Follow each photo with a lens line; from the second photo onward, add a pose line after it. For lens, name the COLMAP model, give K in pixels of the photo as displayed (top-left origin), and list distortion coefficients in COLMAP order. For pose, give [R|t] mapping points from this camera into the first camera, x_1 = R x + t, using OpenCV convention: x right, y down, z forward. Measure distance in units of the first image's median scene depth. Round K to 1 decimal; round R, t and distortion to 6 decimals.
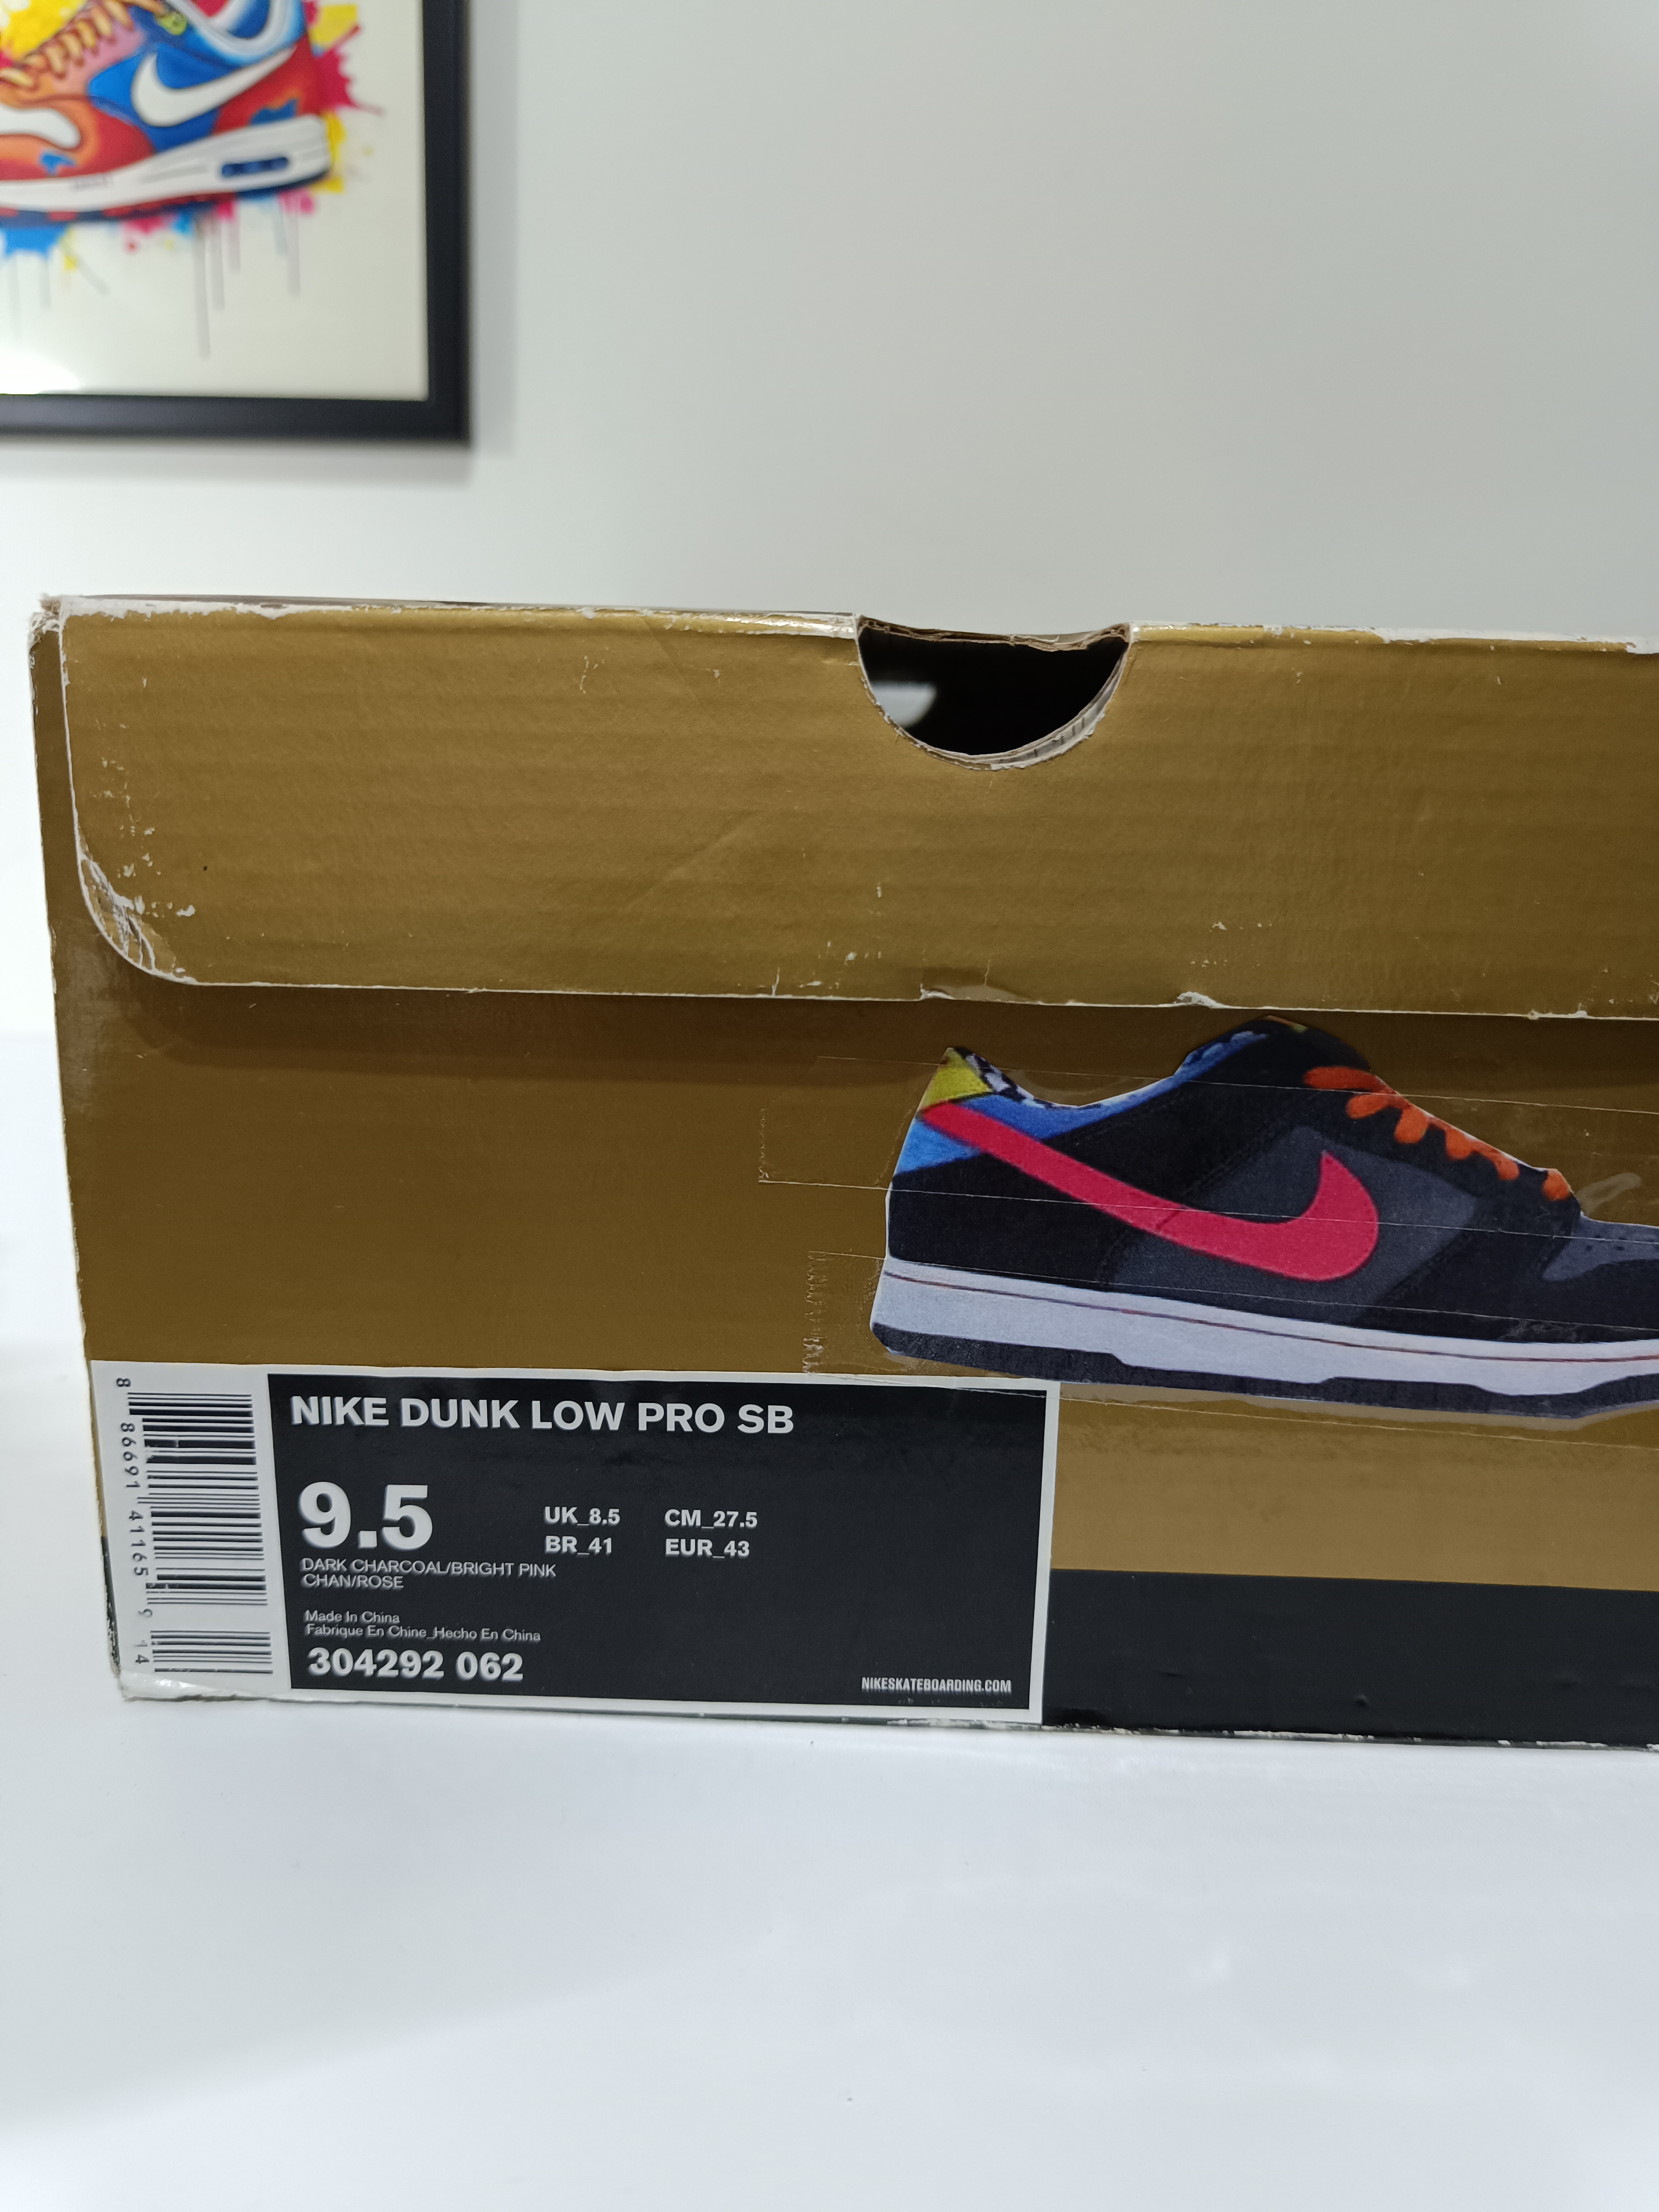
lens RADIAL K [[1665.4, 0, 819.5], [0, 1665.4, 1123.3], [0, 0, 1]] dist [-0.052714, 0.006770]
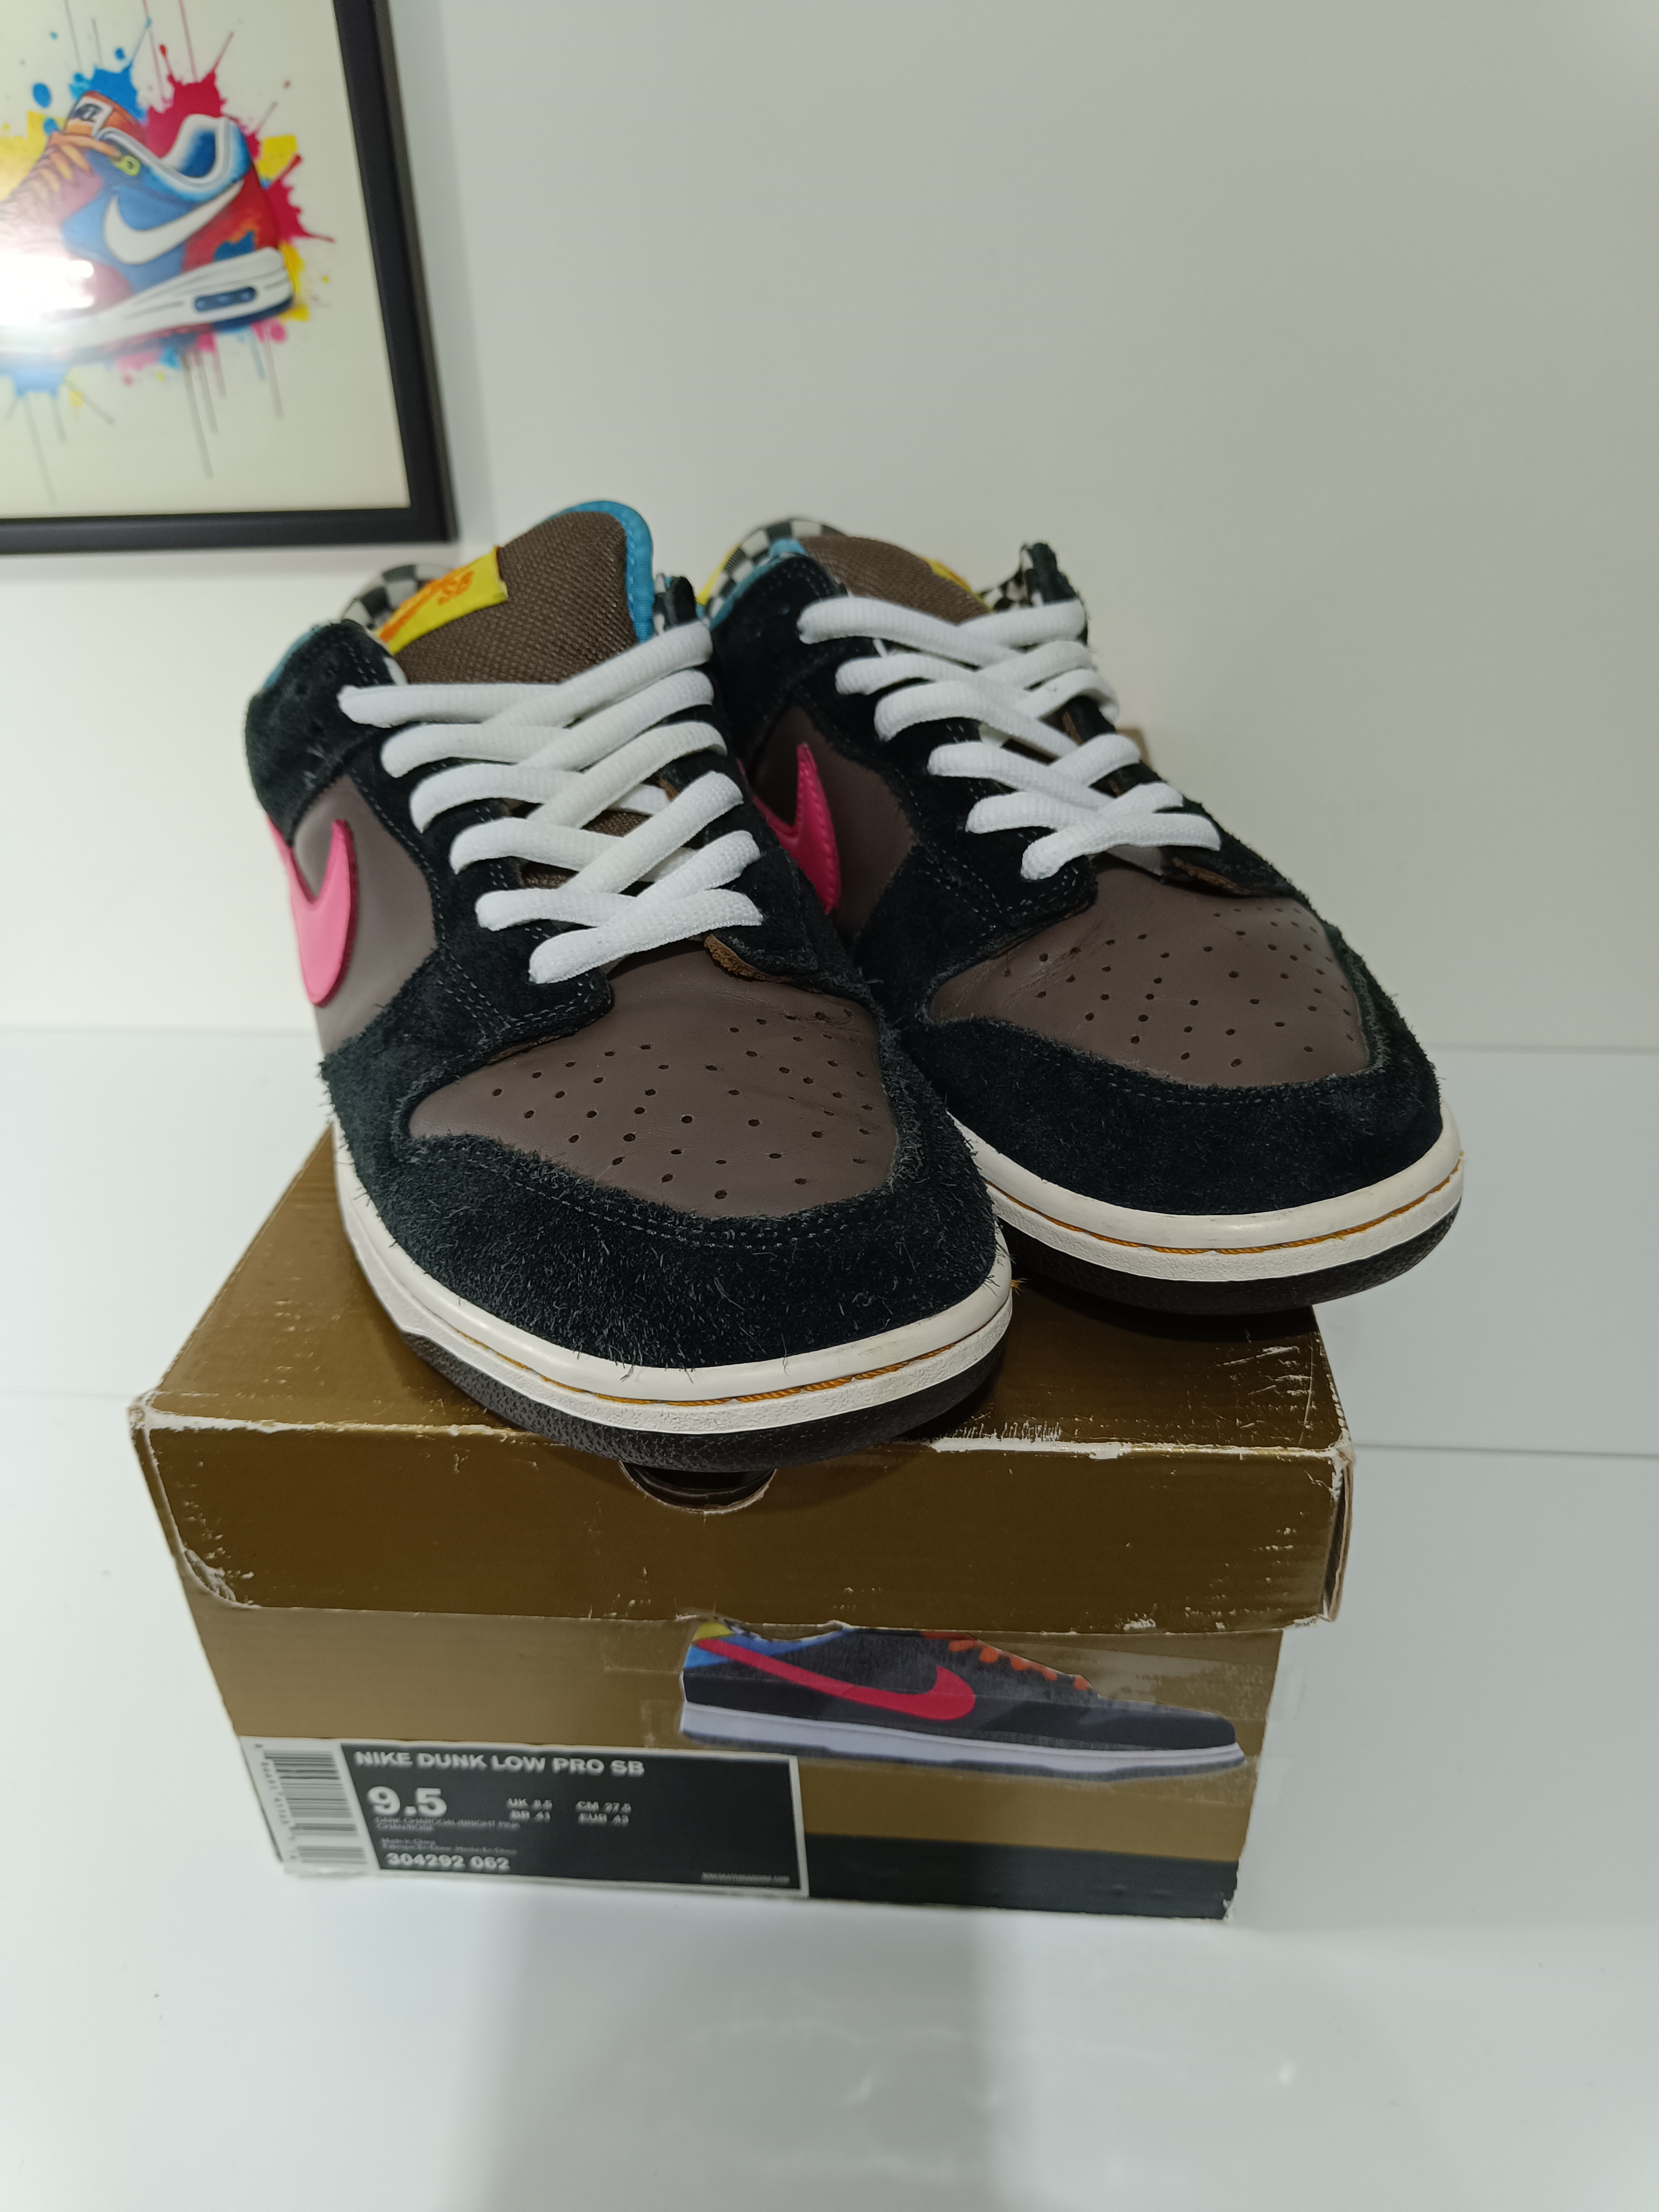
lens RADIAL K [[1665.4, 0, 847.3], [0, 1665.4, 1101.5], [0, 0, 1]] dist [-0.052714, 0.006770]
pose [[0.996508, -0.021462, -0.080690, 0.336900], [0.044638, 0.953637, 0.297630, -0.947912], [0.070561, -0.300192, 0.951265, -0.379147]]
